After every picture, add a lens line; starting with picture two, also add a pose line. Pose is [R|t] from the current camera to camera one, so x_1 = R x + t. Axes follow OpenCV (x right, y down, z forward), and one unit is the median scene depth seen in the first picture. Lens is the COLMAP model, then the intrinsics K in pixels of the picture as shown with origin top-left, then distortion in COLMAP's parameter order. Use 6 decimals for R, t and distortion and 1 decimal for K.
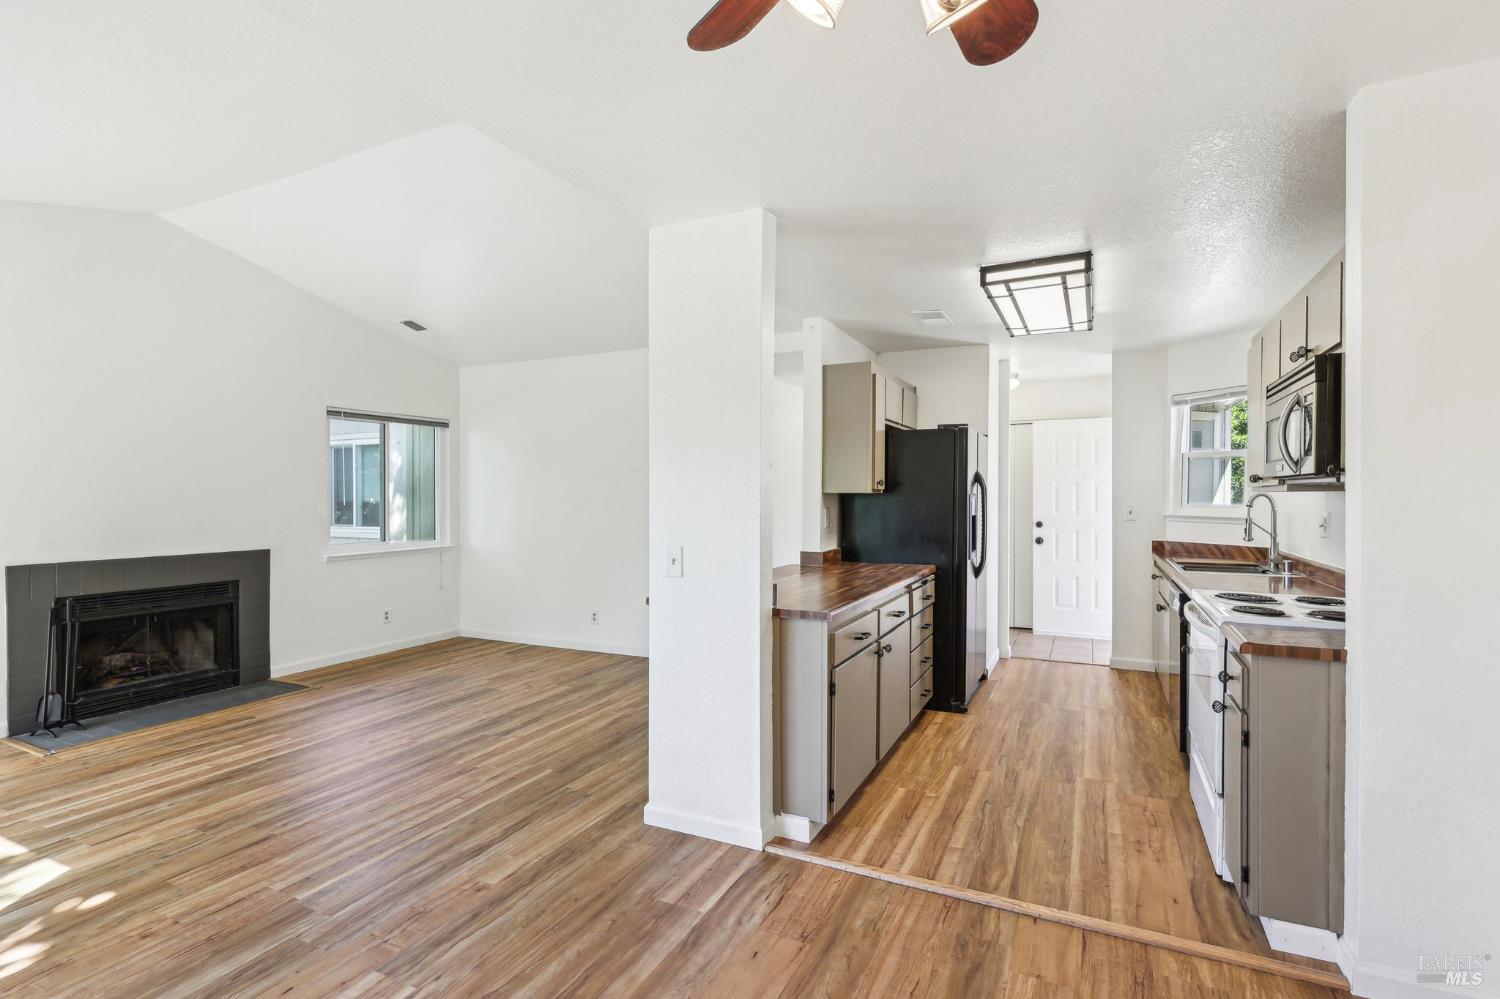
lens RADIAL K [[700.7, 0, 750.0], [0, 700.7, 499.5], [0, 0, 1]] dist [-0.002558, 0.000560]
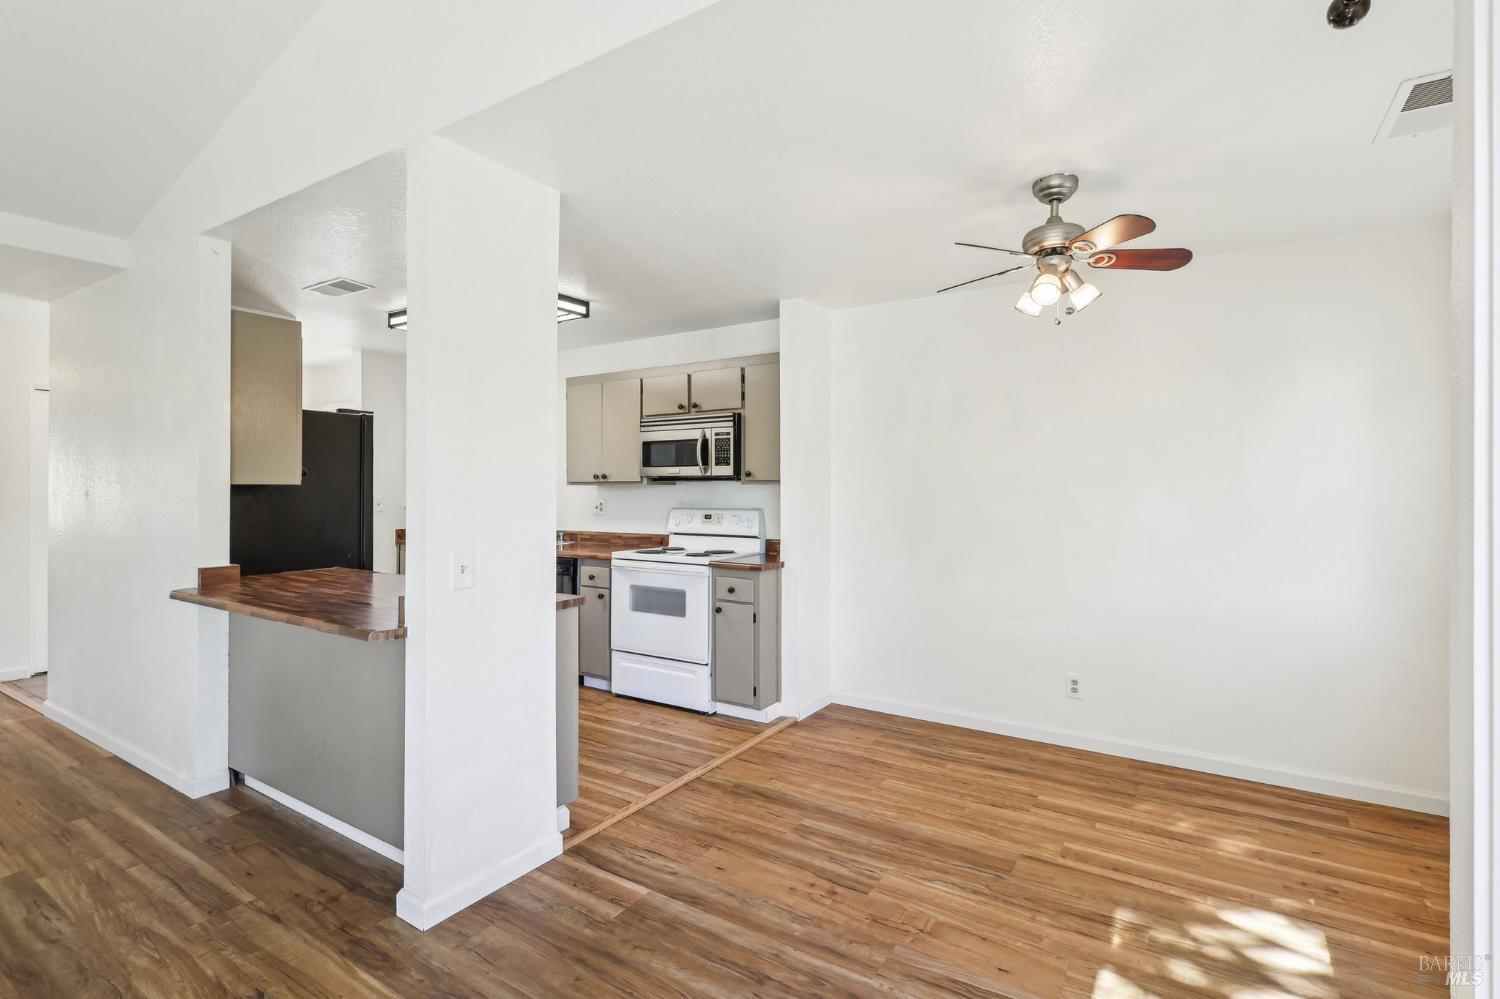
lens RADIAL K [[715.1, 0, 750.0], [0, 715.1, 499.5], [0, 0, 1]] dist [-0.001527, 0.000181]
pose [[0.123706, -0.012099, 0.992245, -0.568010], [0.007088, 0.999911, 0.011309, 0.001958], [-0.992294, 0.005634, 0.123780, 0.377711]]
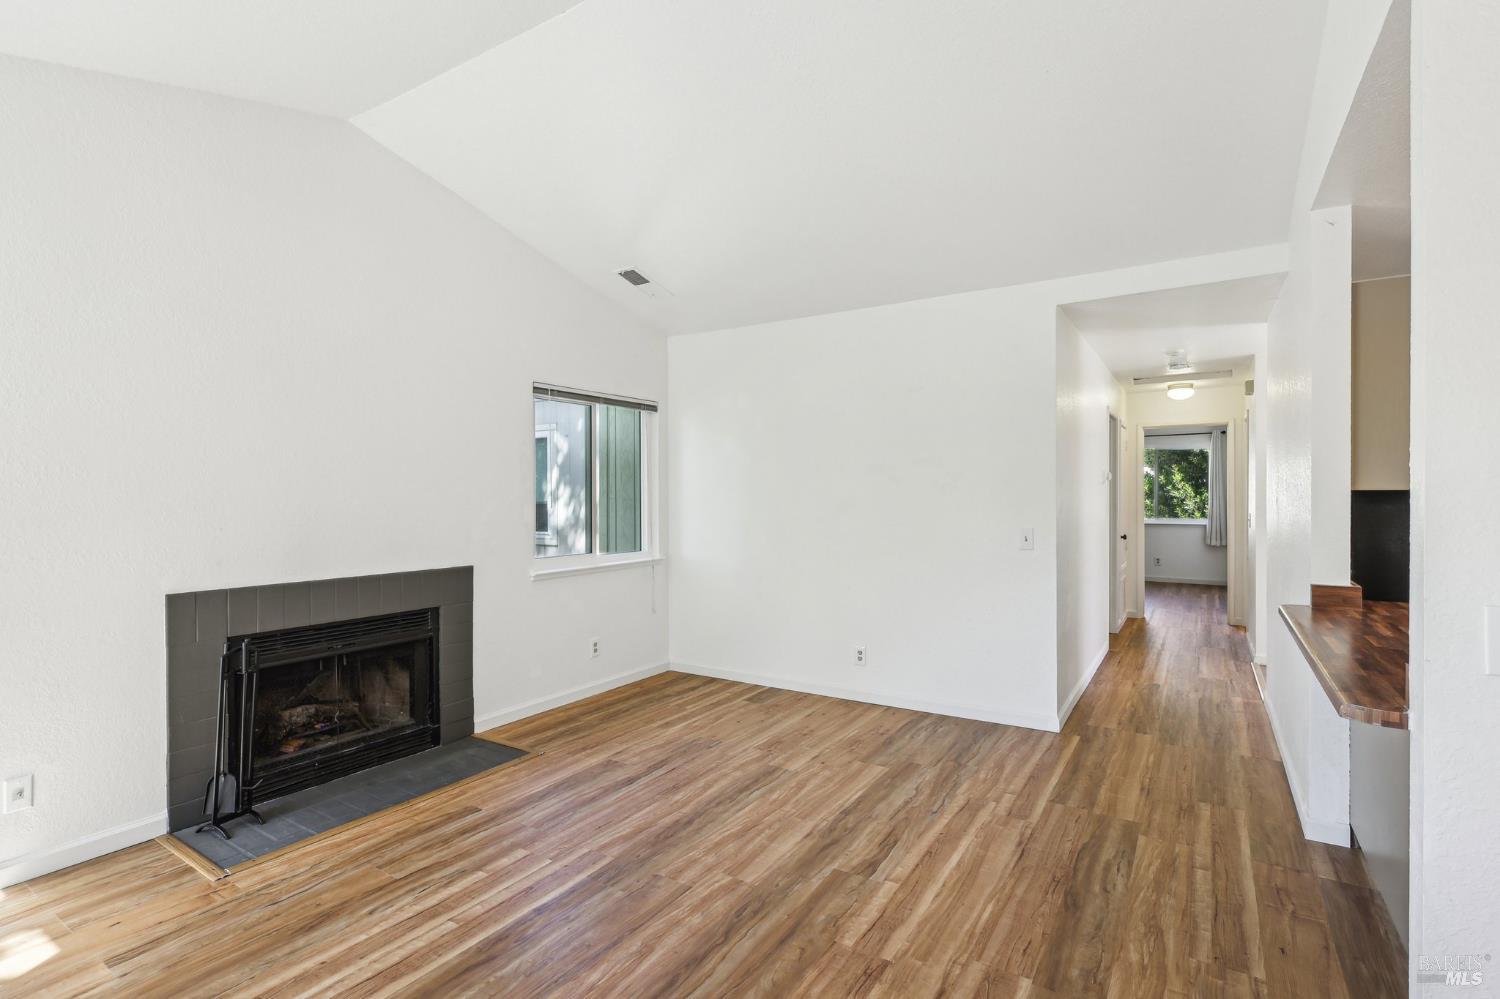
lens RADIAL K [[700.7, 0, 750.0], [0, 700.7, 499.5], [0, 0, 1]] dist [-0.002558, 0.000560]
pose [[0.992633, -0.000348, -0.121156, -0.352072], [0.000141, 0.999999, -0.001718, -0.000040], [0.121157, 0.001688, 0.992632, 0.331261]]
